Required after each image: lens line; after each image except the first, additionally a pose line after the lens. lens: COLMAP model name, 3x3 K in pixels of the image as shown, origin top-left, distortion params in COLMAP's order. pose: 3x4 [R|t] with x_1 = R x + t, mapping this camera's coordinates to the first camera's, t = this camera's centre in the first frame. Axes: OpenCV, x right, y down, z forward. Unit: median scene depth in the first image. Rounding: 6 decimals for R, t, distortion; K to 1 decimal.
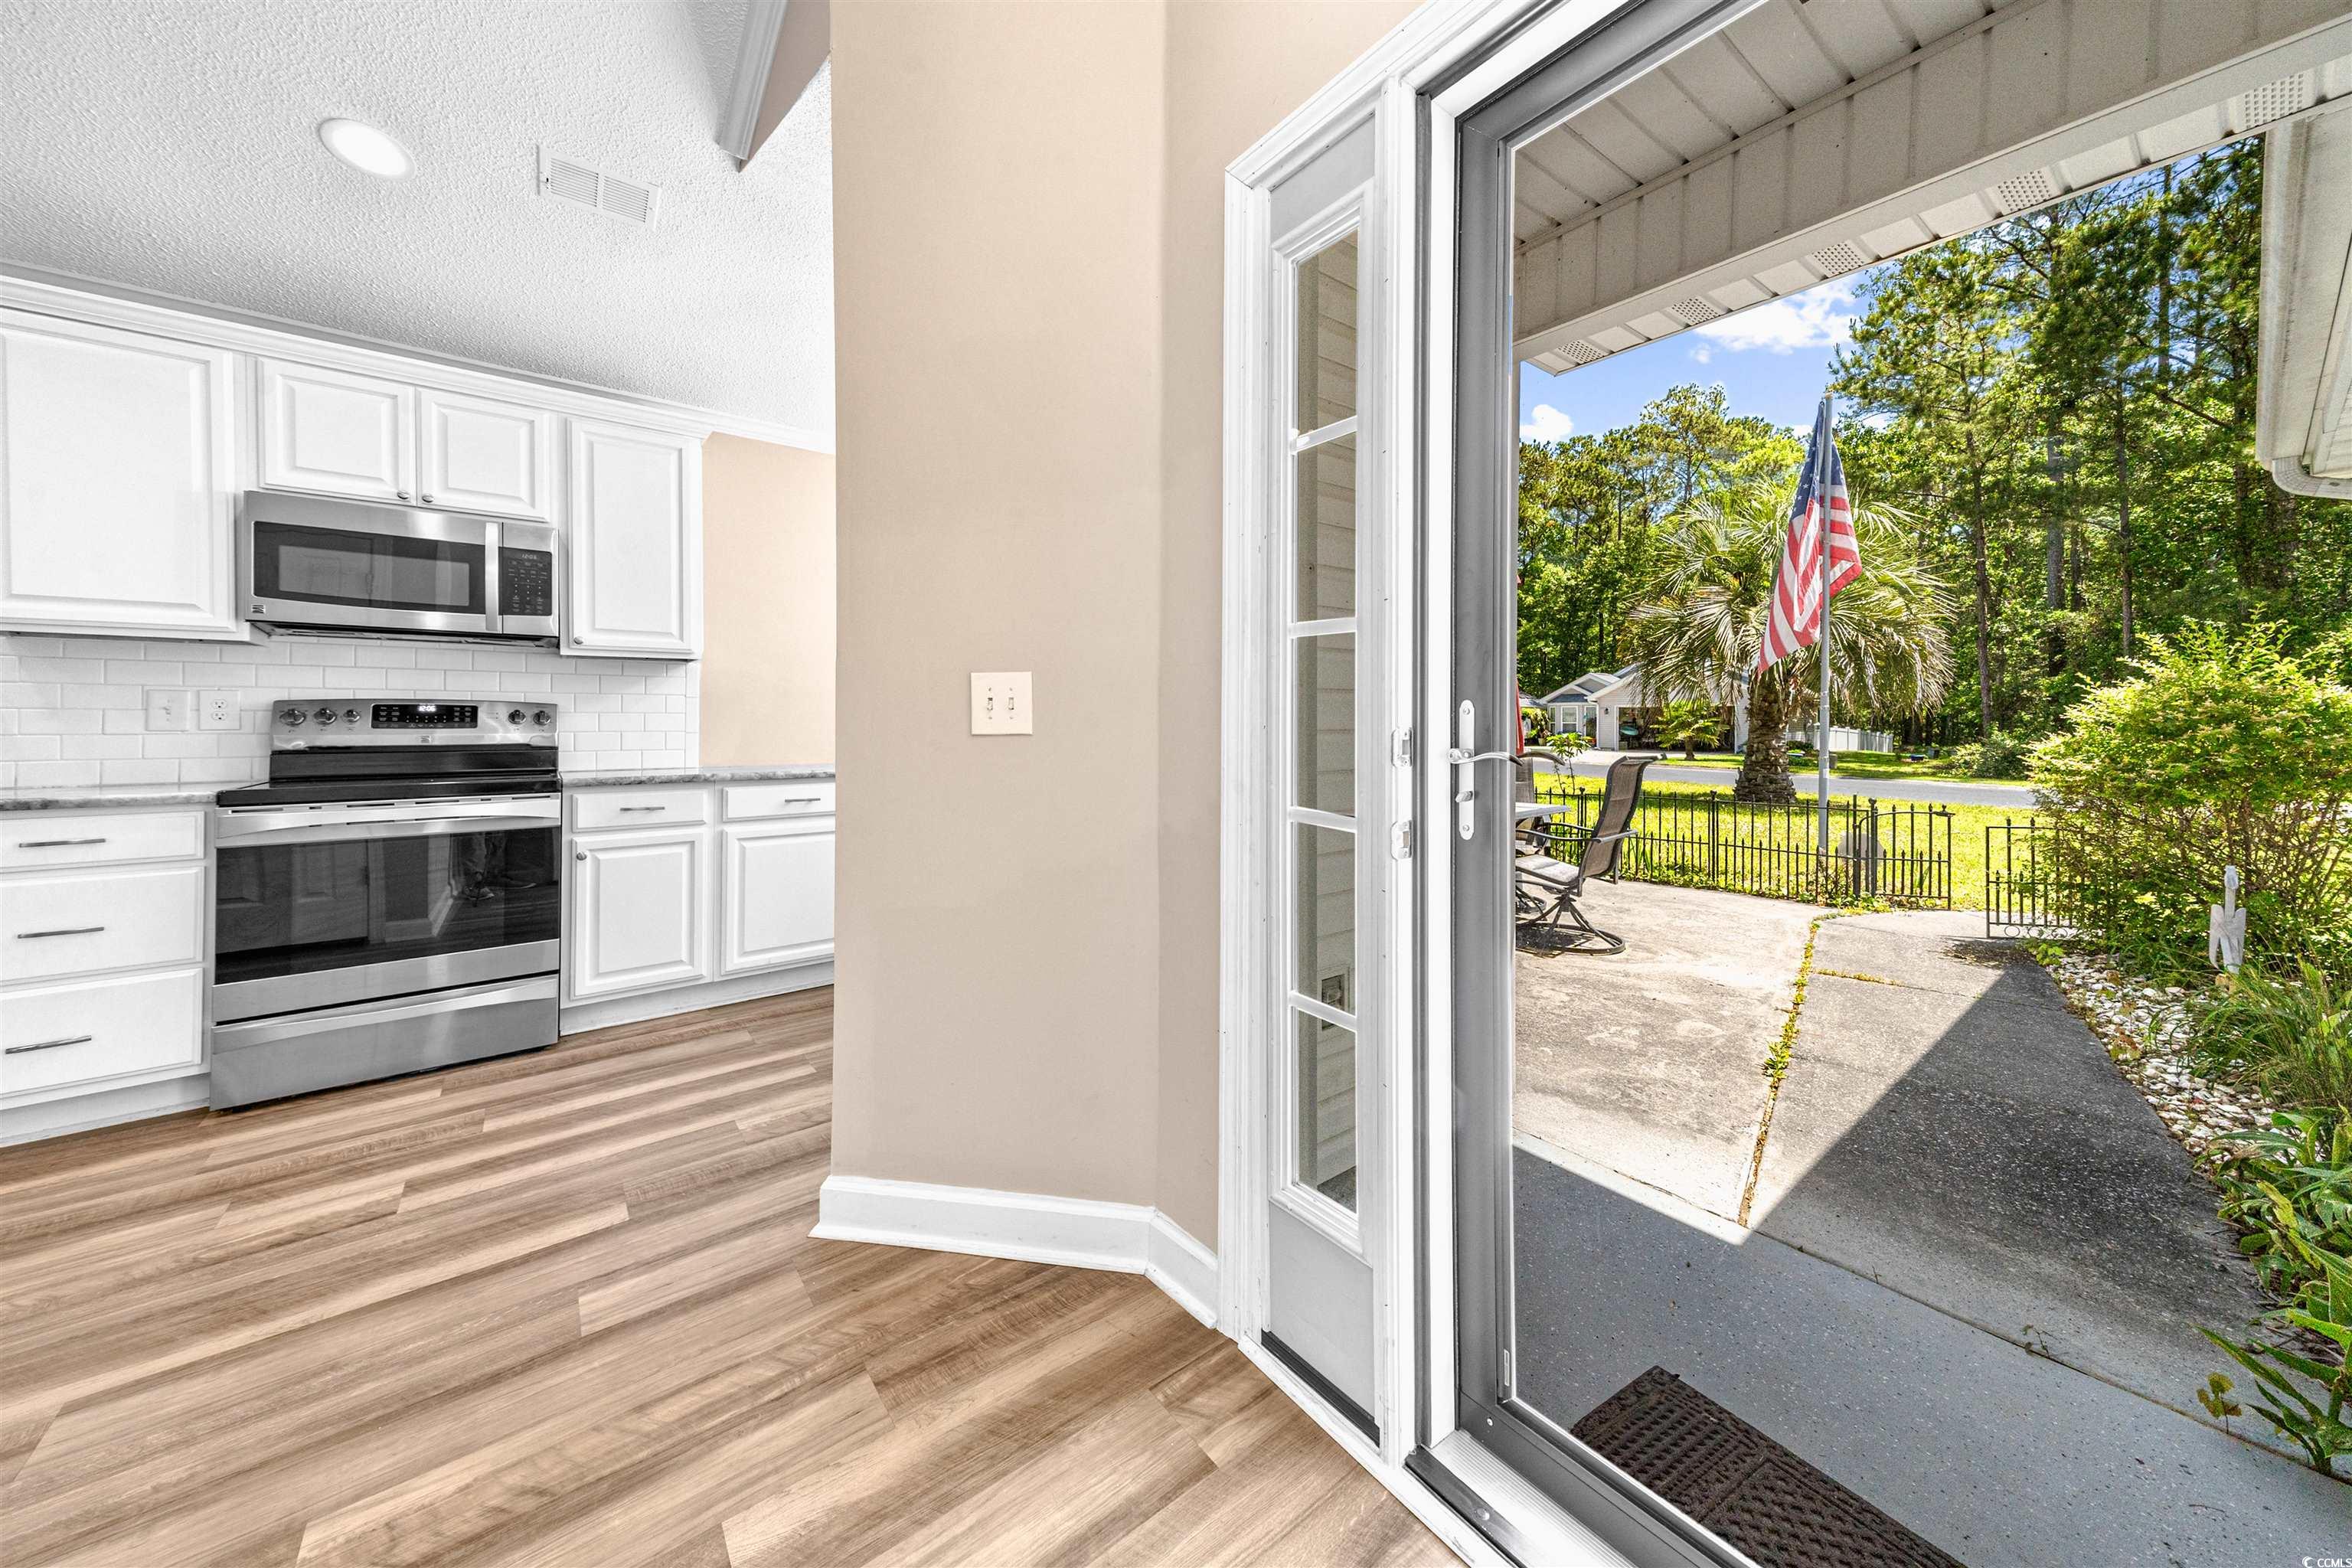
lens RADIAL K [[807.0, 0, 1166.3], [0, 807.0, 723.8], [0, 0, 1]] dist [0.018830, -0.000187]
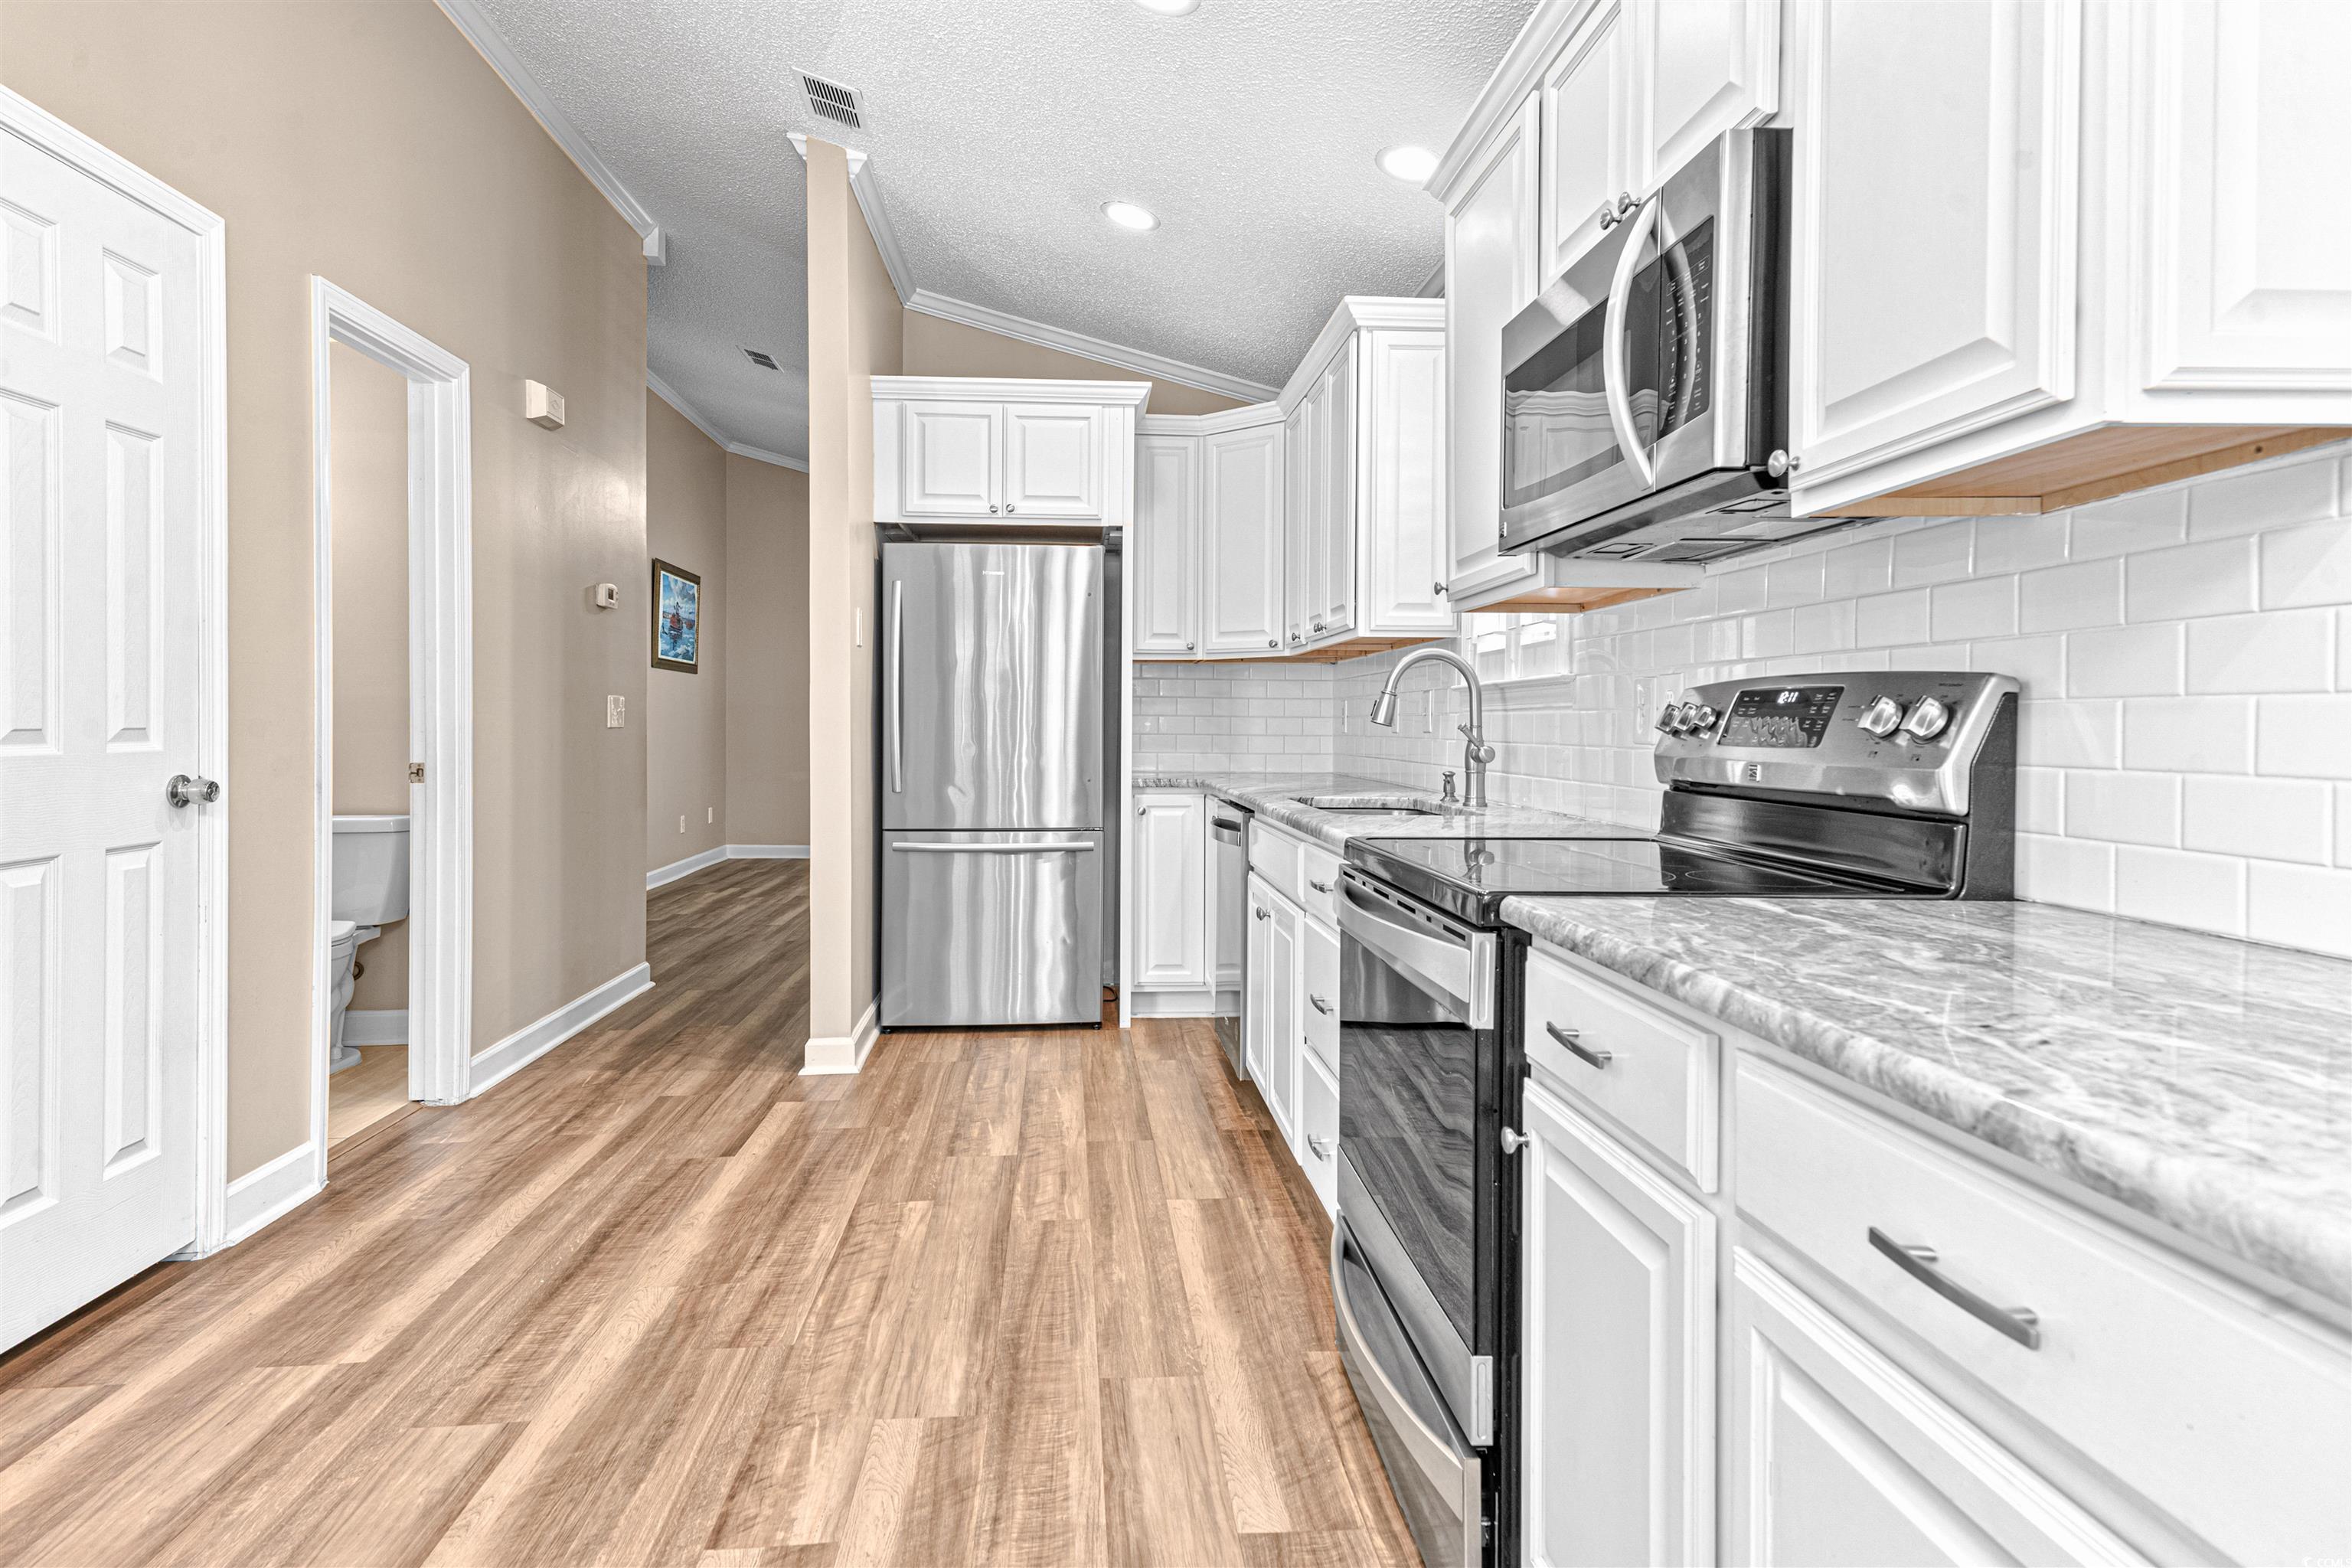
lens RADIAL K [[1278.3, 0, 1169.9], [0, 1278.3, 720.2], [0, 0, 1]] dist [0.046658, 0.000442]
pose [[-0.547904, -0.002946, -0.836536, -0.211706], [-0.002670, 0.999995, -0.001773, -0.005513], [0.836537, 0.001262, -0.547909, 1.192965]]
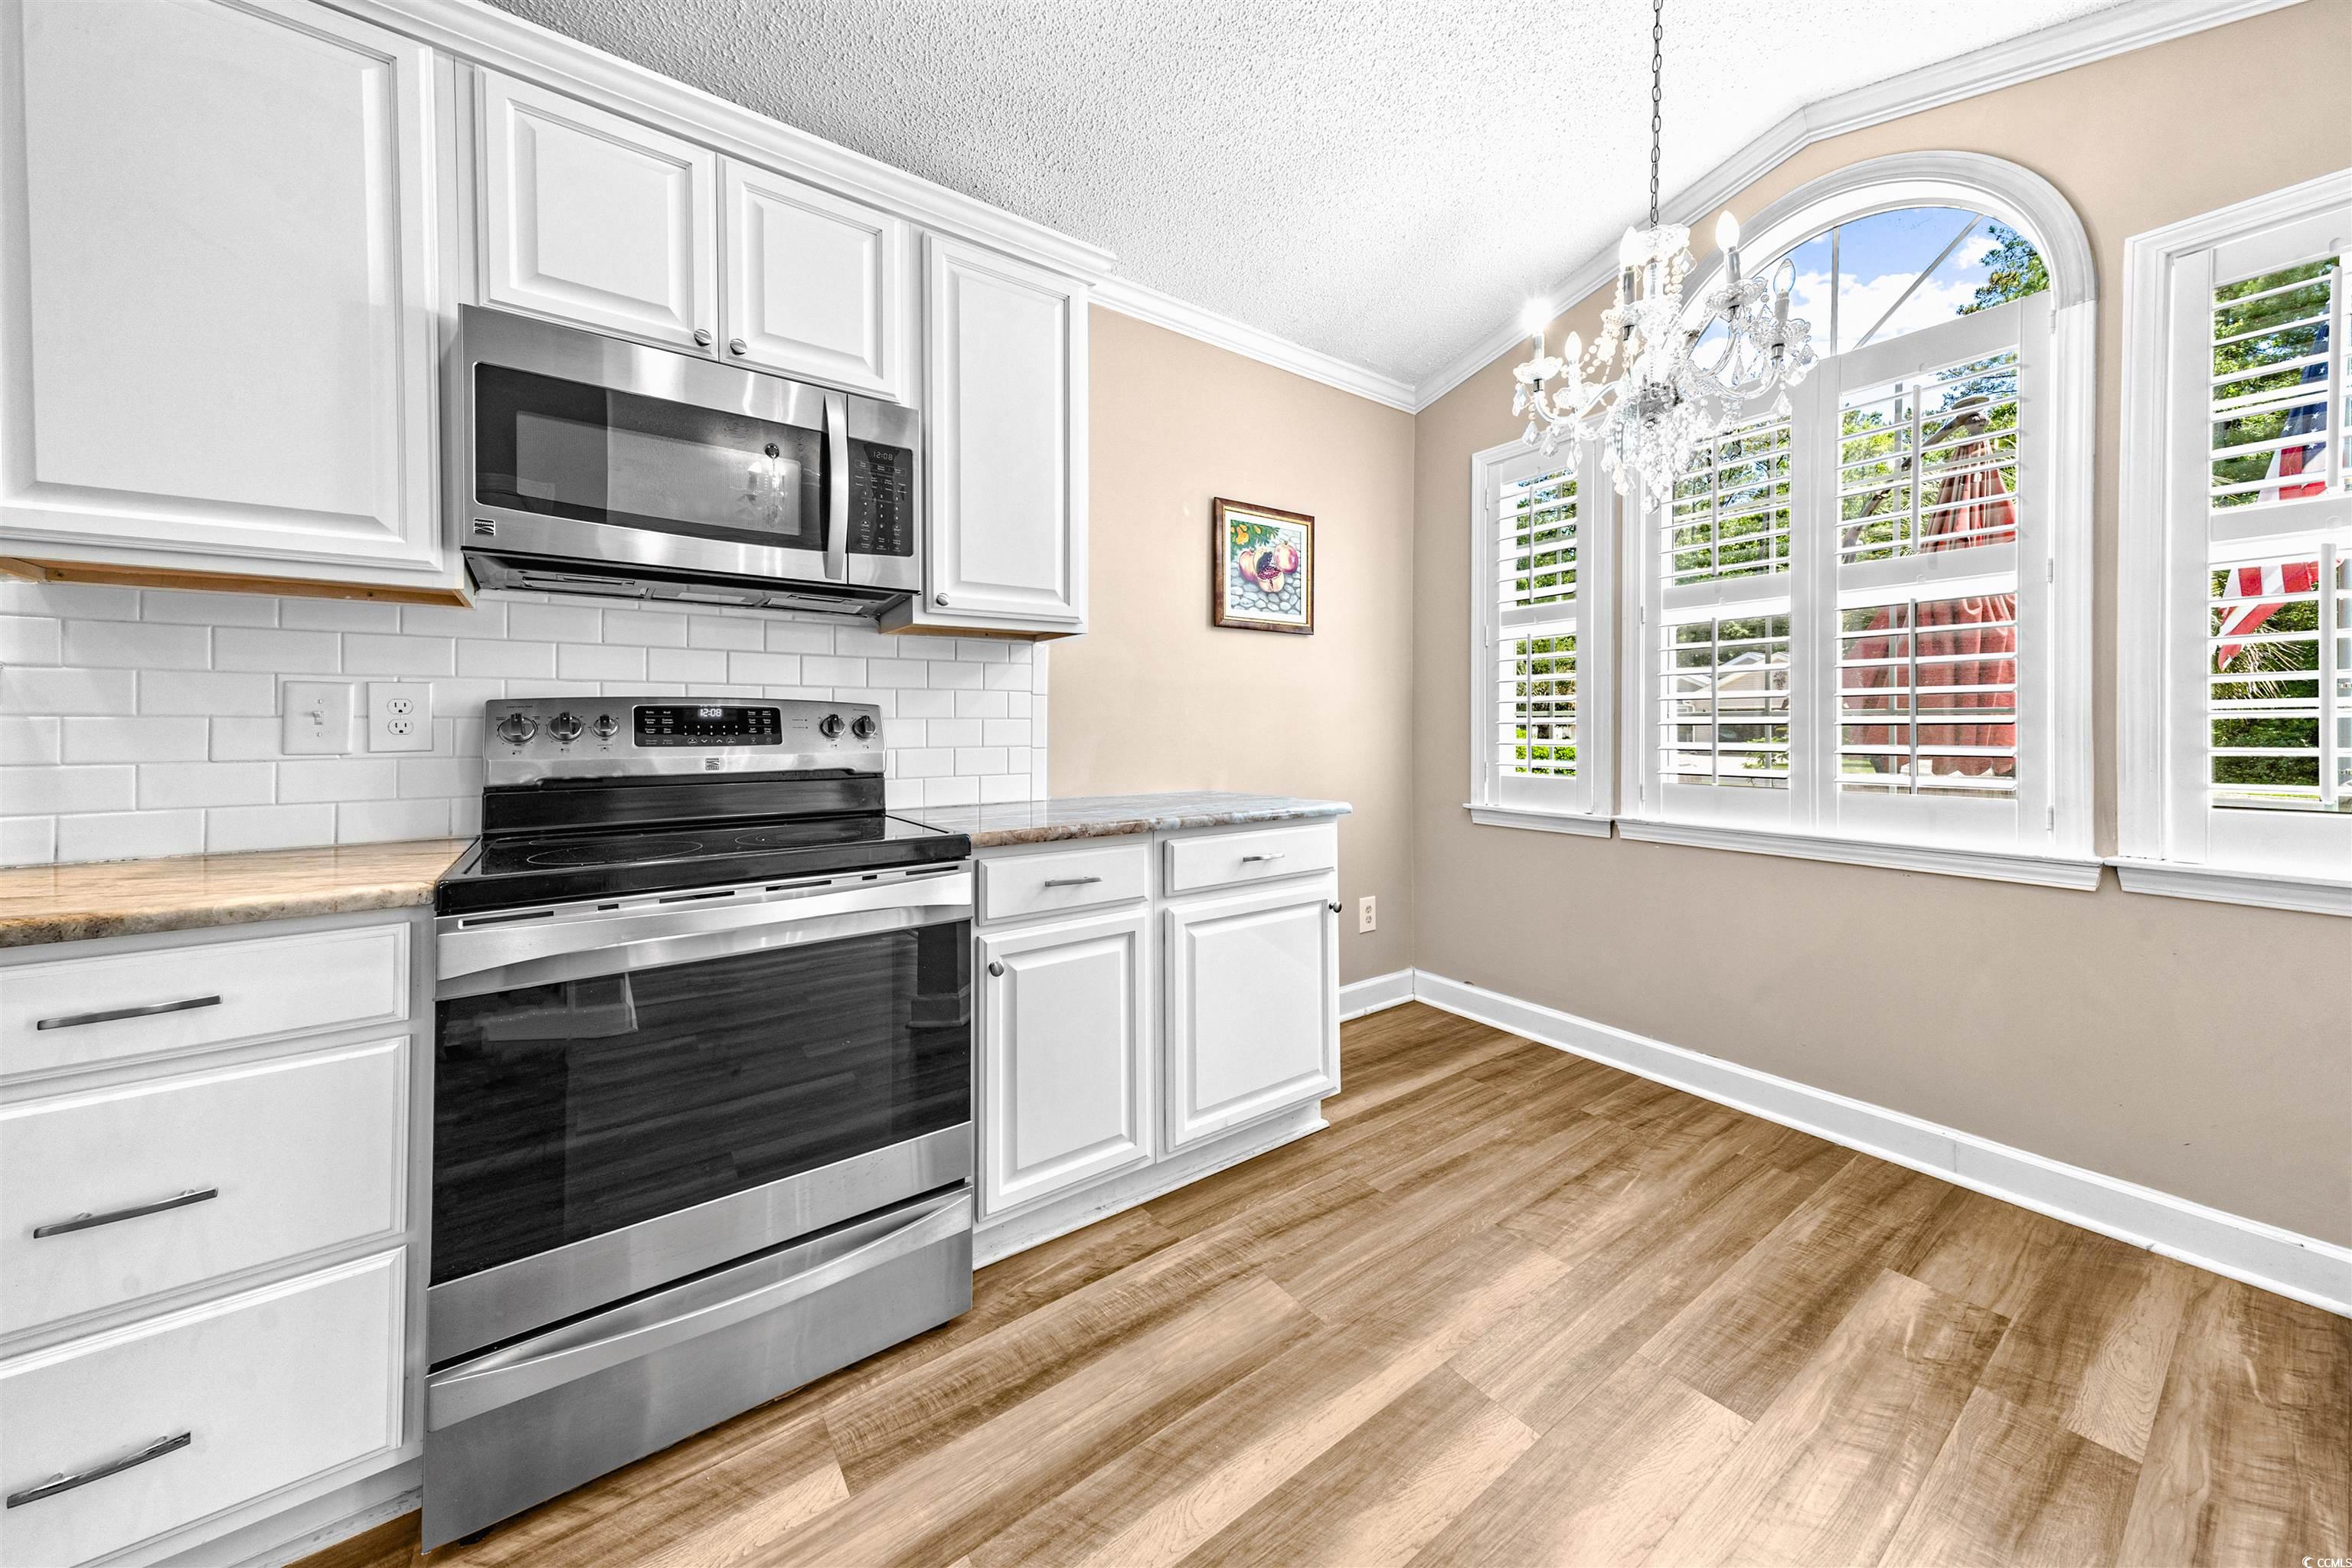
lens RADIAL K [[807.3, 0, 1179.4], [0, 807.3, 725.8], [0, 0, 1]] dist [0.019786, -0.000149]
pose [[0.999289, -0.004210, -0.037469, -0.579308], [0.004165, 0.999991, -0.001276, -0.007121], [0.037474, 0.001119, 0.999297, 0.446129]]
